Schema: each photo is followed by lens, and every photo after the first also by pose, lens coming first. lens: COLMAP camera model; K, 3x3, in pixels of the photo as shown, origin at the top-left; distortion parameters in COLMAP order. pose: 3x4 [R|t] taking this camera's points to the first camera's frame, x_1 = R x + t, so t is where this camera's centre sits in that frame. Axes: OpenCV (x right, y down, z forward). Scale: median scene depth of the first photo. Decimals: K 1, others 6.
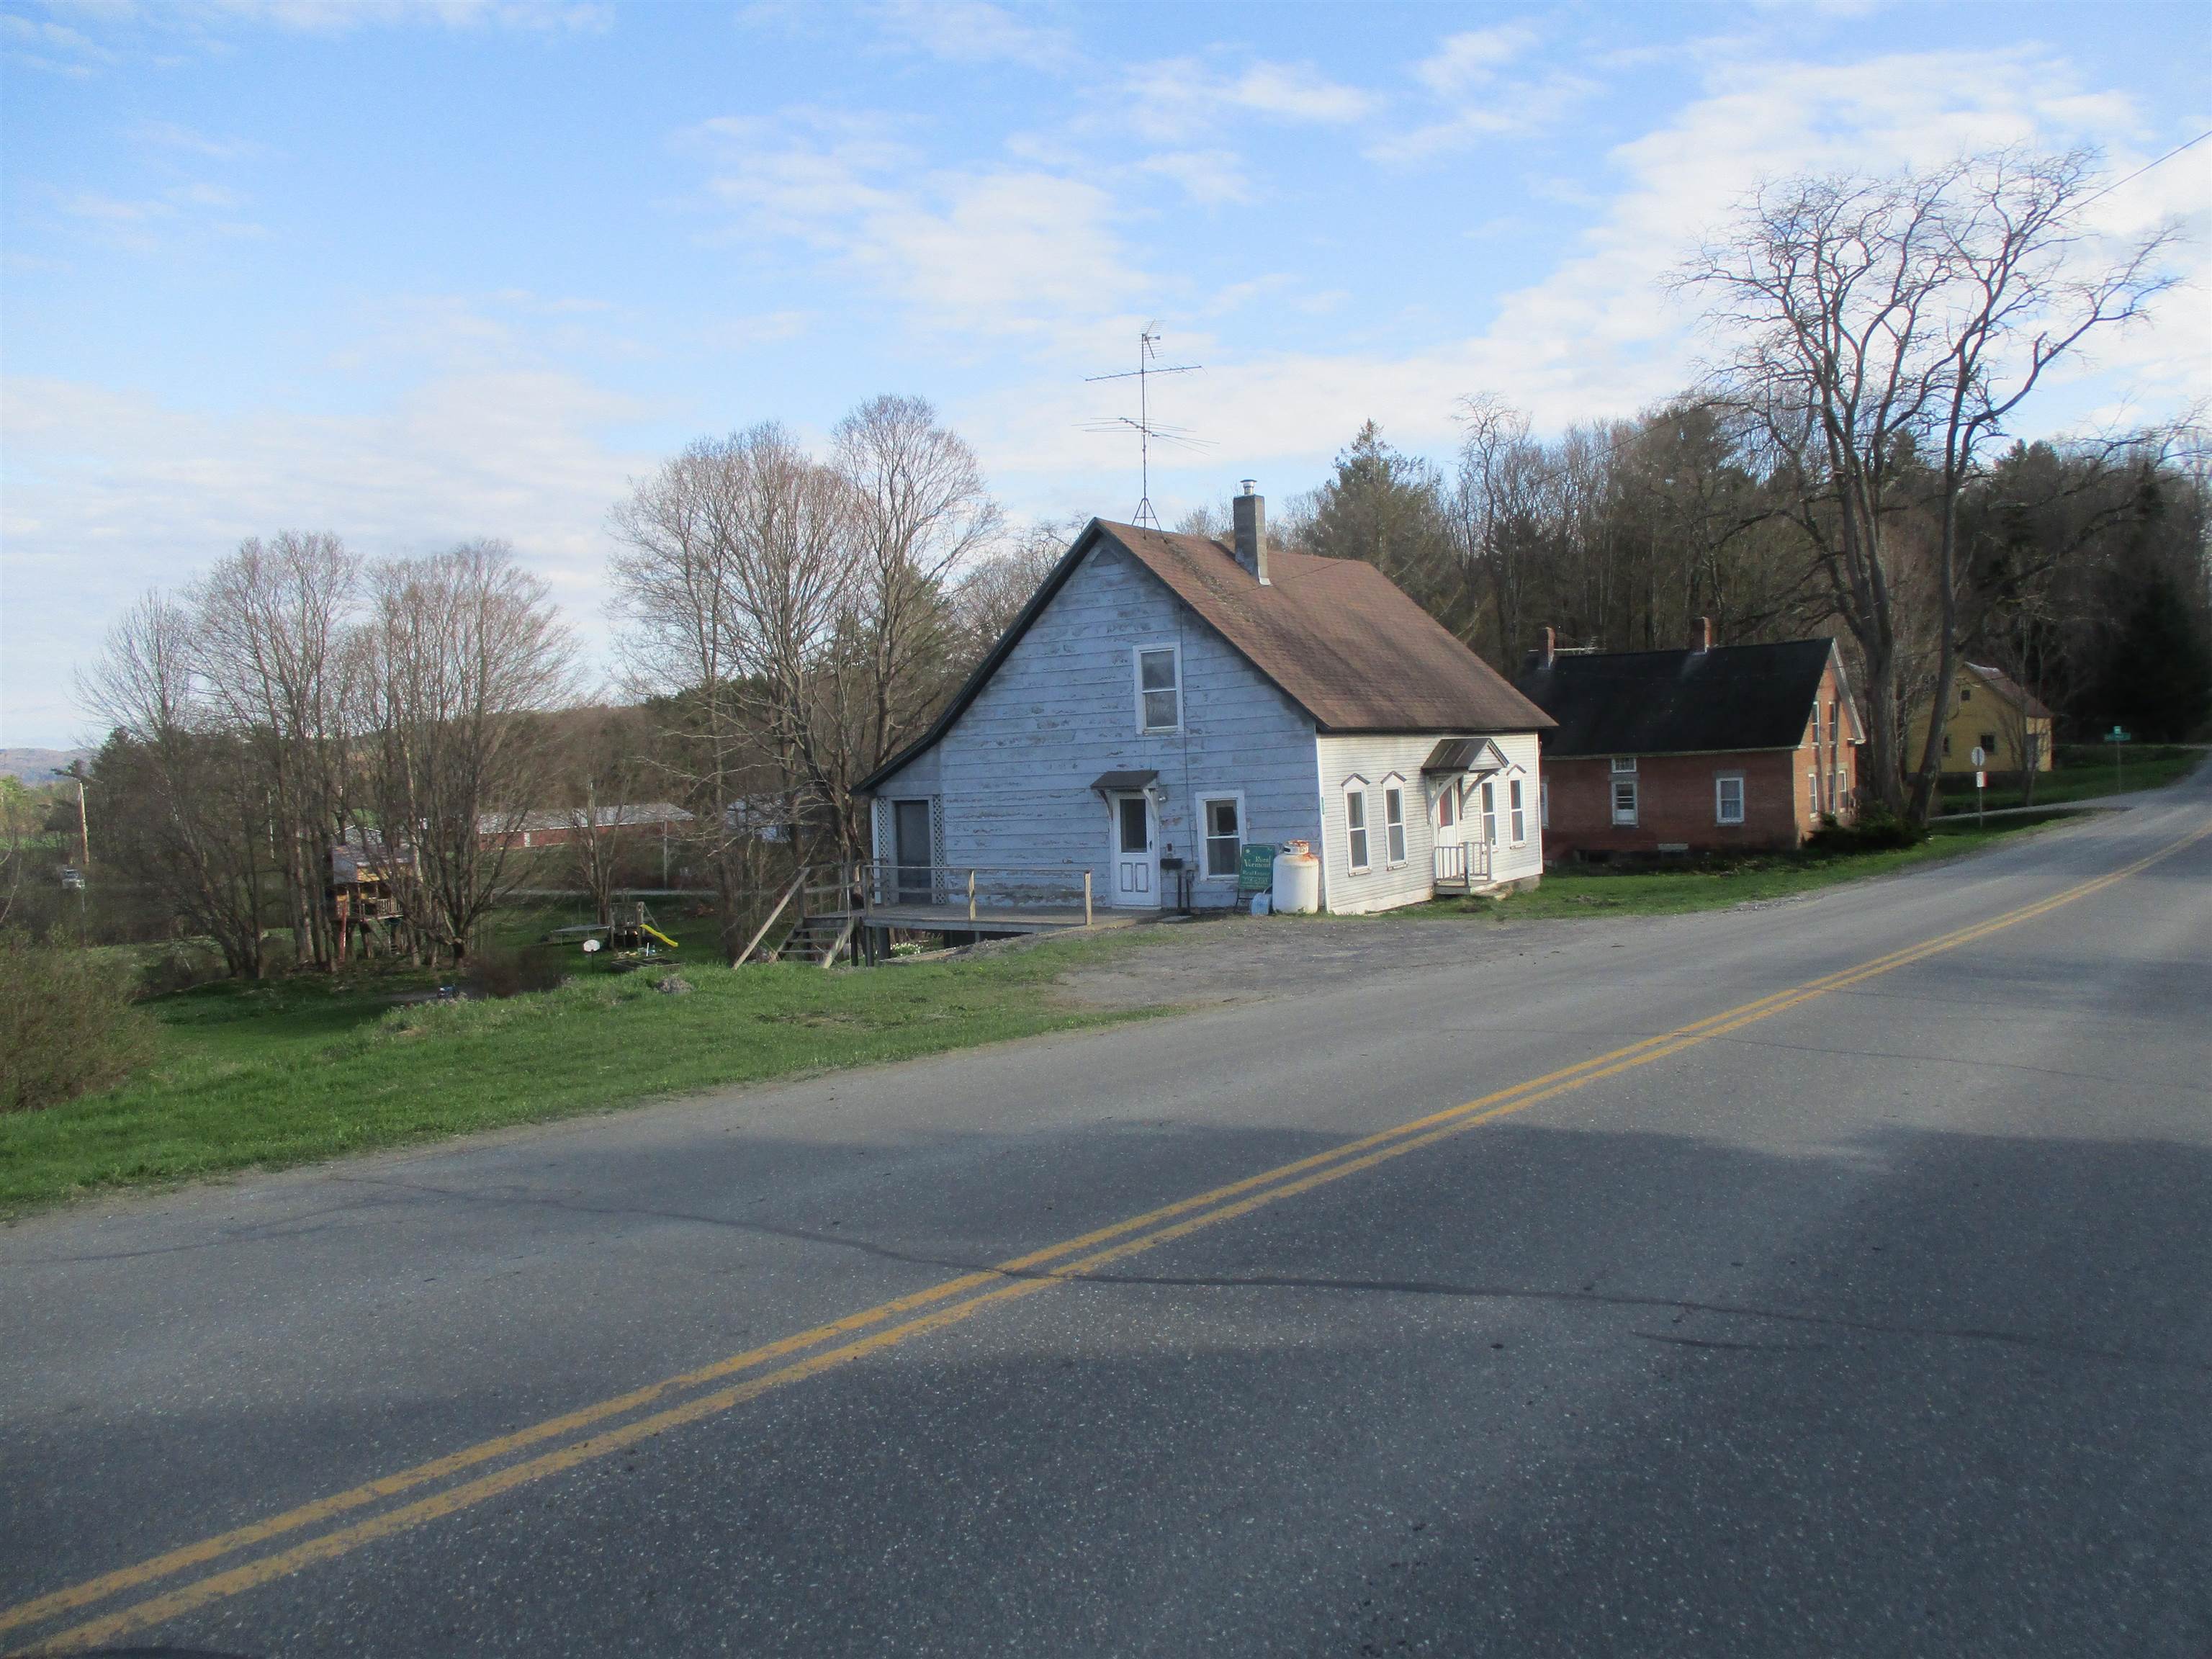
lens RADIAL K [[1819.8, 0, 1114.4], [0, 1819.8, 789.9], [0, 0, 1]] dist [-0.009885, 0.005387]
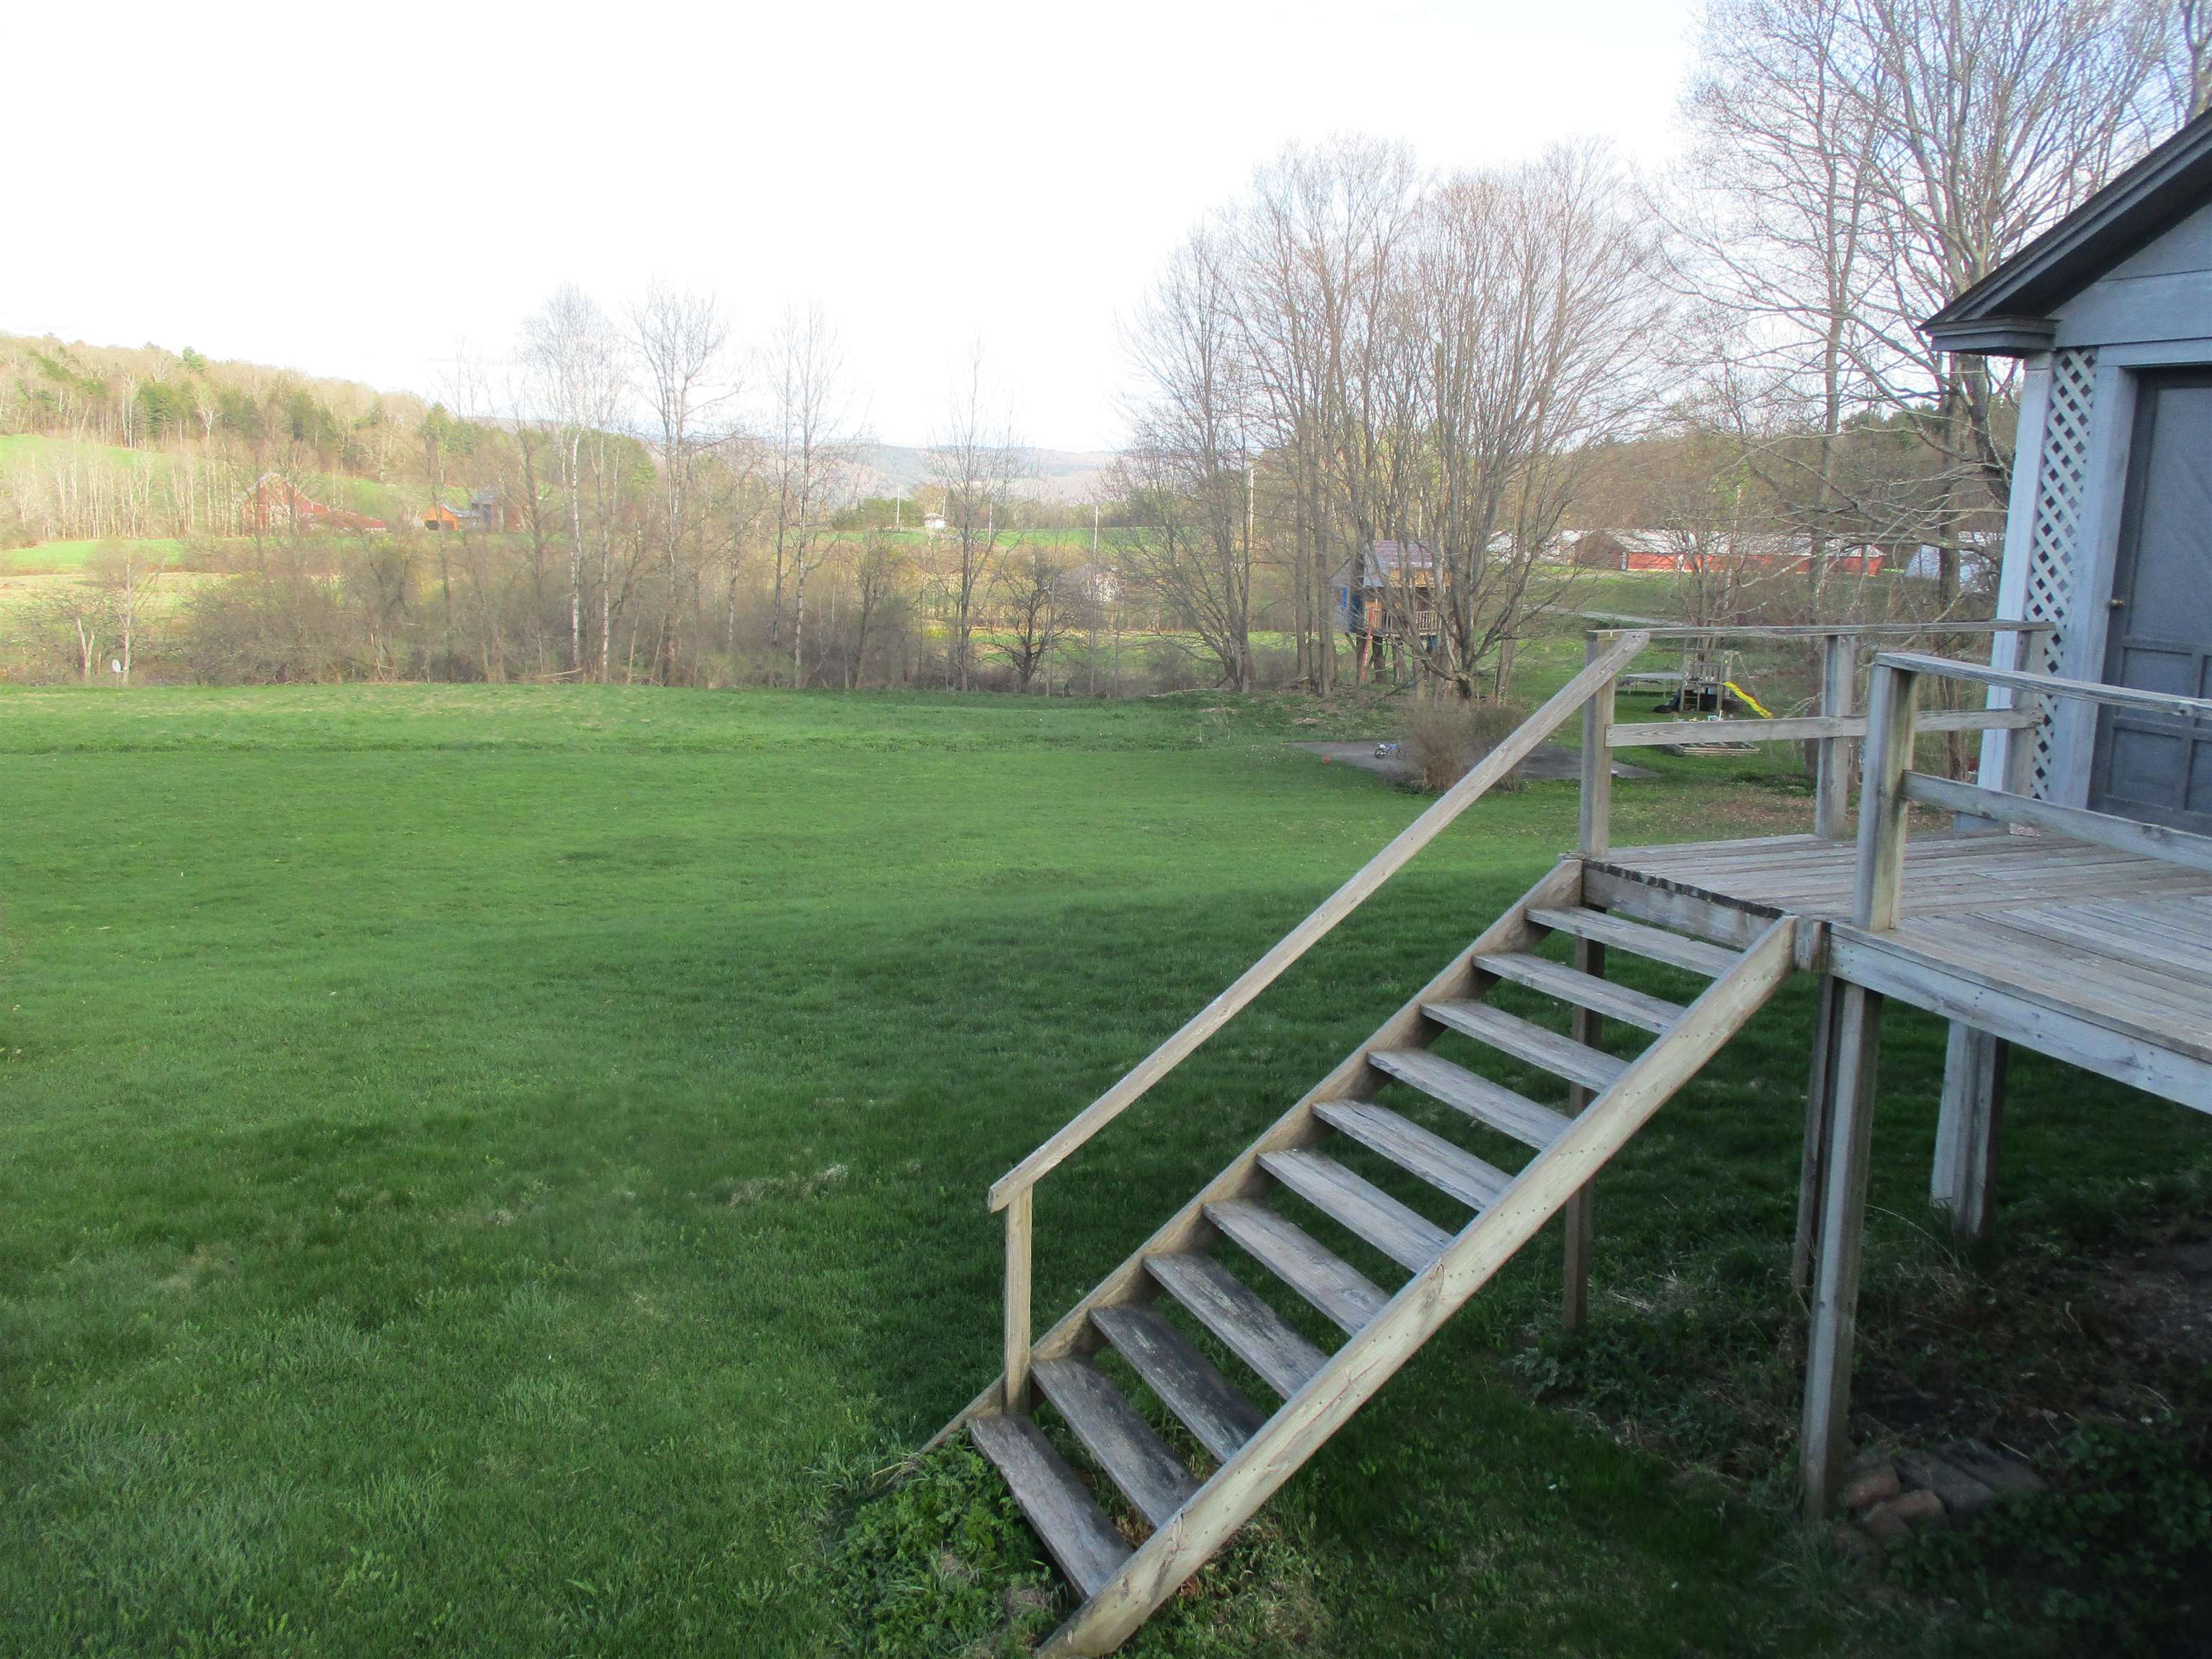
lens RADIAL K [[1819.8, 0, 1114.4], [0, 1819.8, 789.9], [0, 0, 1]] dist [-0.009885, 0.005387]
pose [[0.801113, 0.157018, -0.577549, -0.041429], [-0.069567, 0.982862, 0.170714, 0.013065], [0.594456, -0.096582, 0.798307, 0.363666]]
